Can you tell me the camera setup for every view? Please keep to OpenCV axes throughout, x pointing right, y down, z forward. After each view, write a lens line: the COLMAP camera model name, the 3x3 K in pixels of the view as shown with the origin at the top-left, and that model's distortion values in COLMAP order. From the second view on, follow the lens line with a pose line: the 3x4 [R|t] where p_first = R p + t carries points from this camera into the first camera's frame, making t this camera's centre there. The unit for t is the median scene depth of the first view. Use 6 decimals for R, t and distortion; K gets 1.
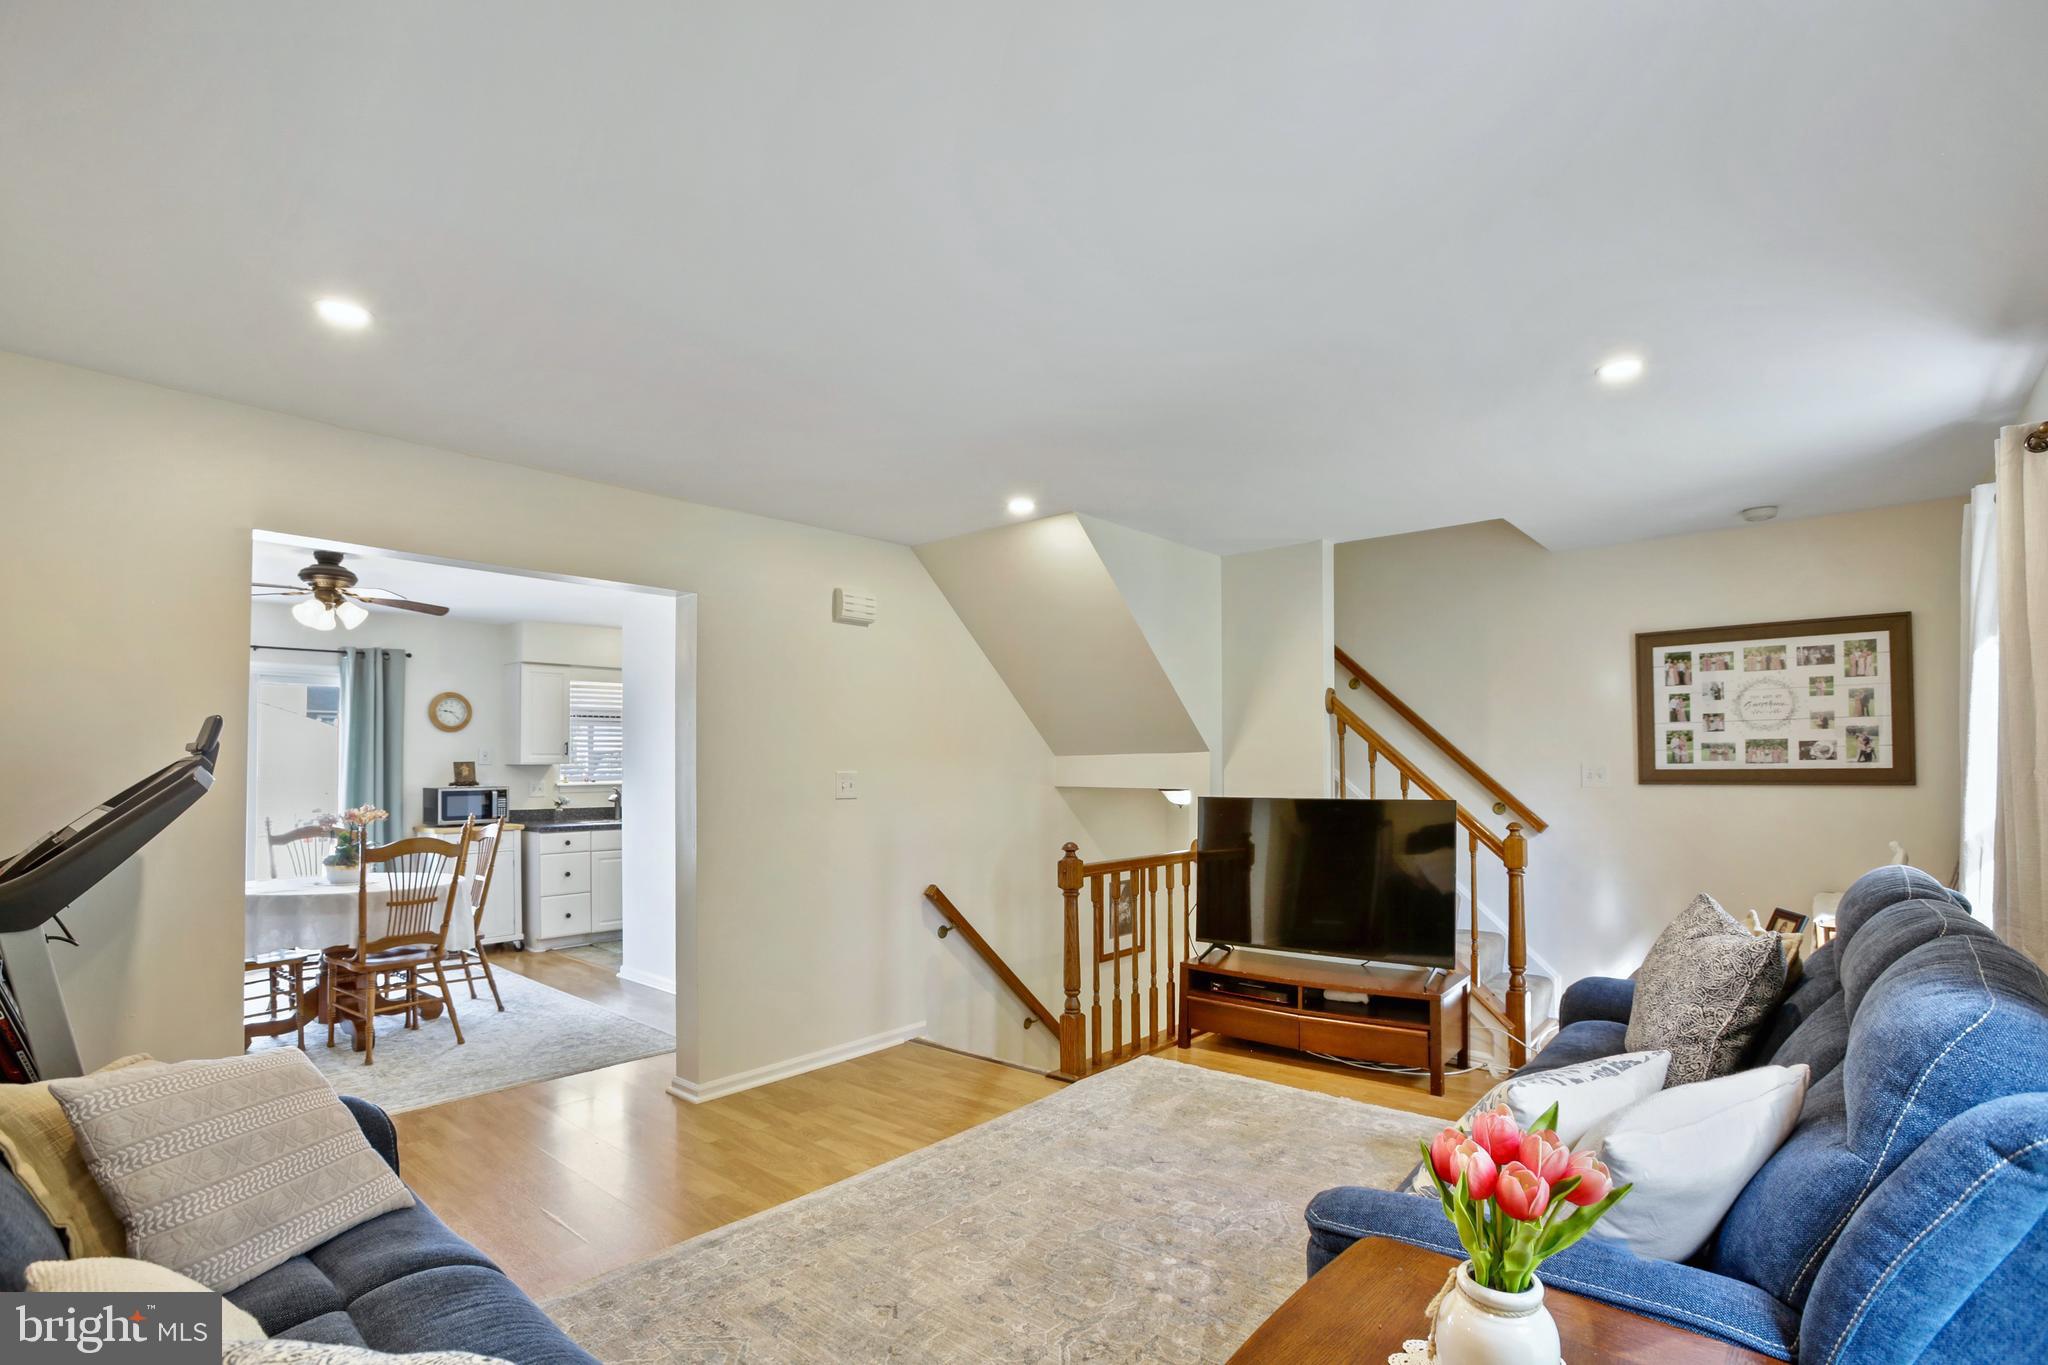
lens RADIAL K [[977.0, 0, 1019.8], [0, 977.0, 750.6], [0, 0, 1]] dist [-0.094512, 0.047782]
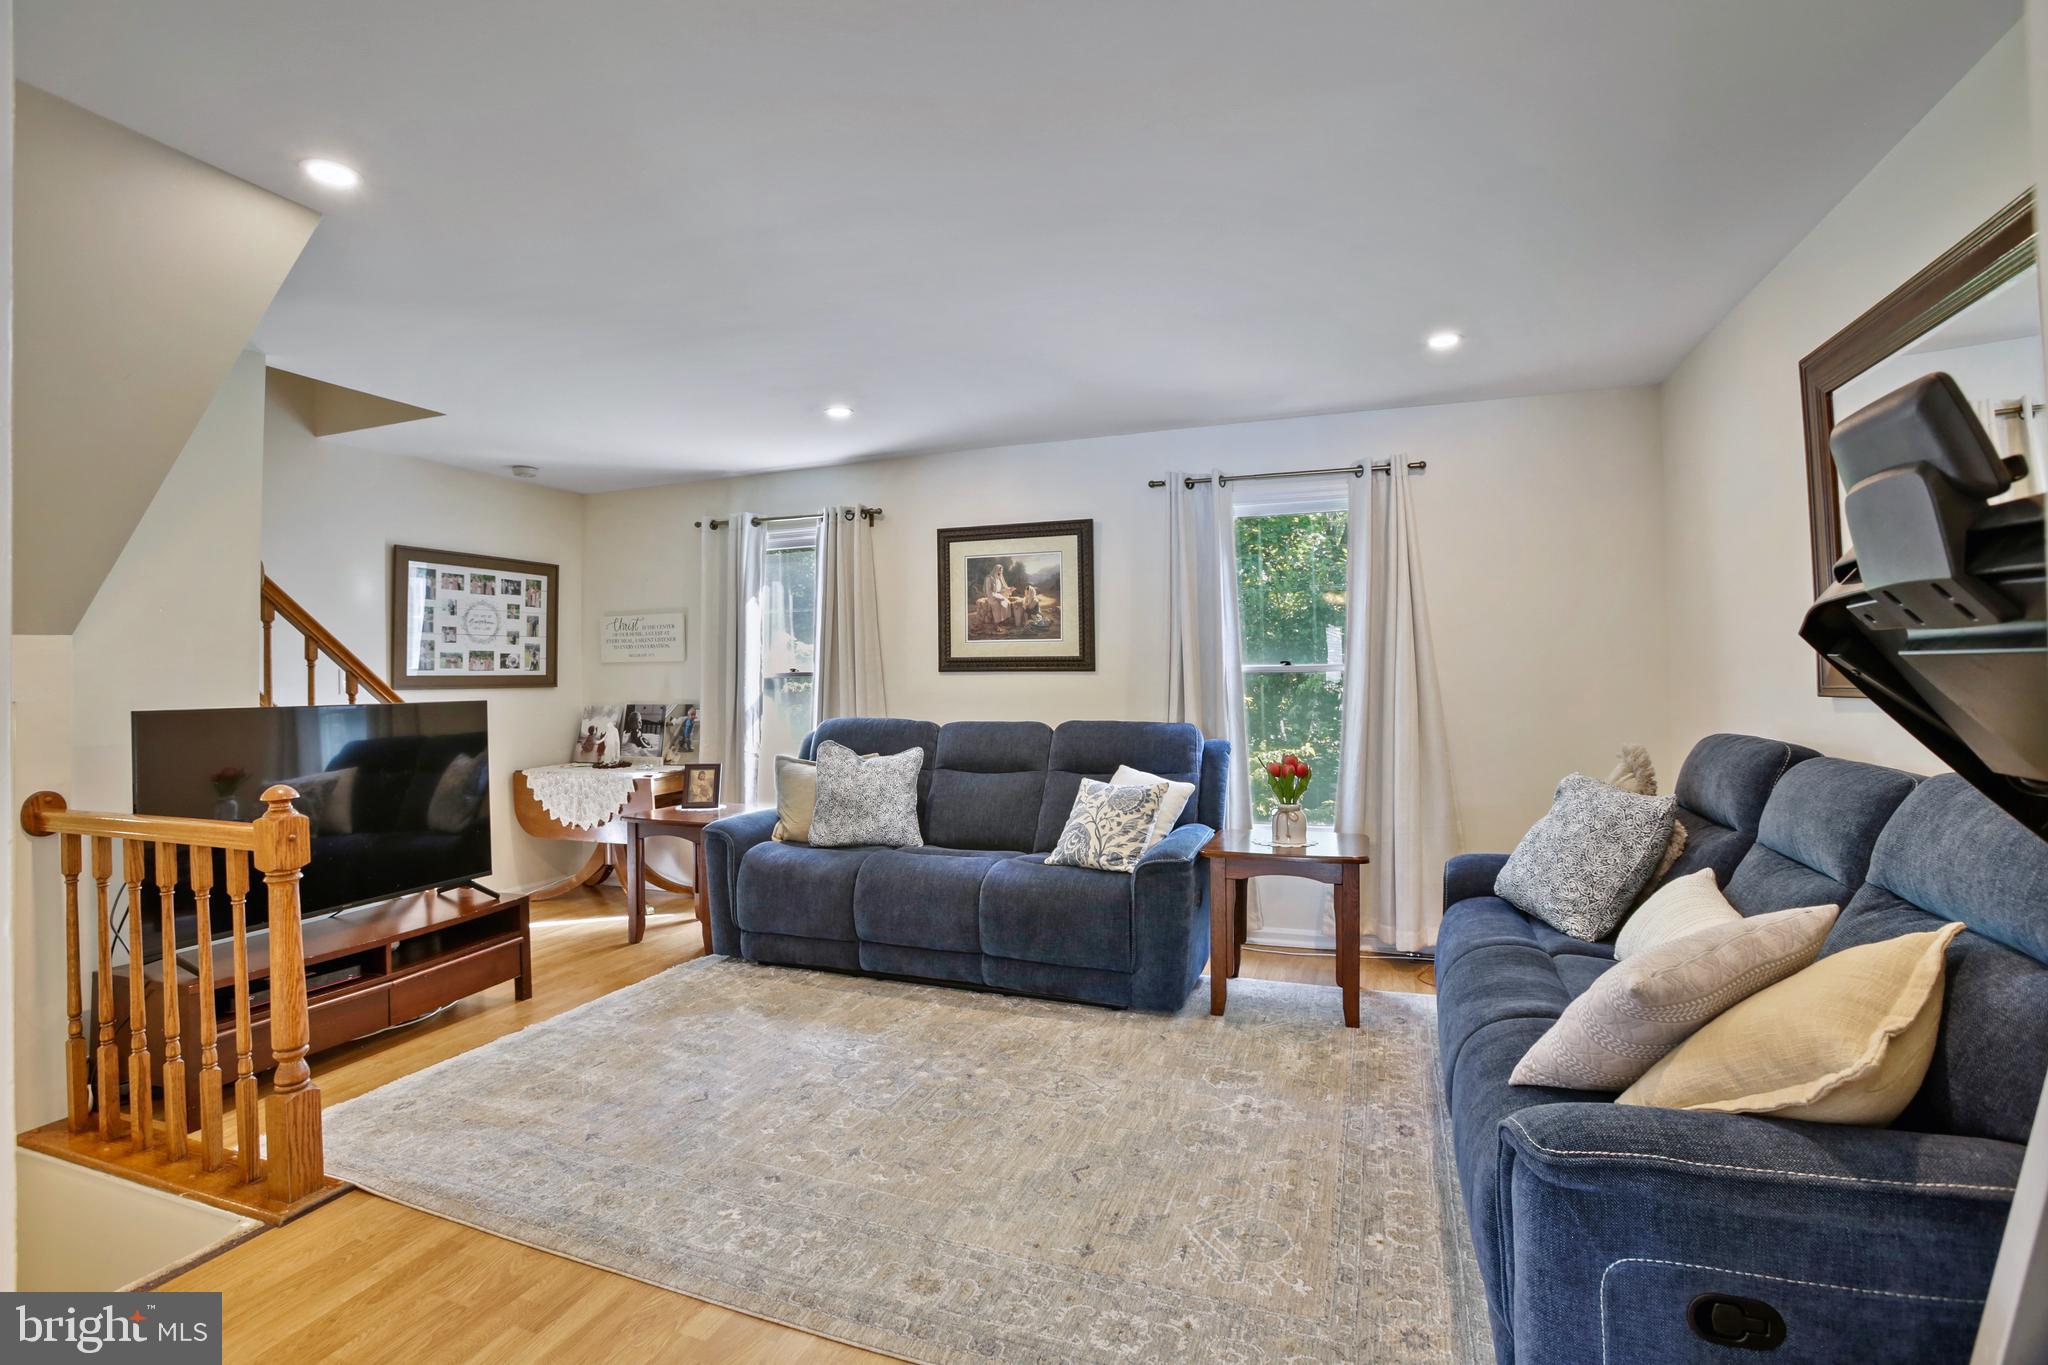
lens RADIAL K [[951.0, 0, 1024.0], [0, 951.0, 682.5], [0, 0, 1]] dist [-0.092943, 0.042565]
pose [[-0.356422, 0.006205, 0.934304, -0.591752], [-0.002272, 0.999969, -0.007508, 0.037279], [-0.934322, -0.004799, -0.356397, 0.794224]]
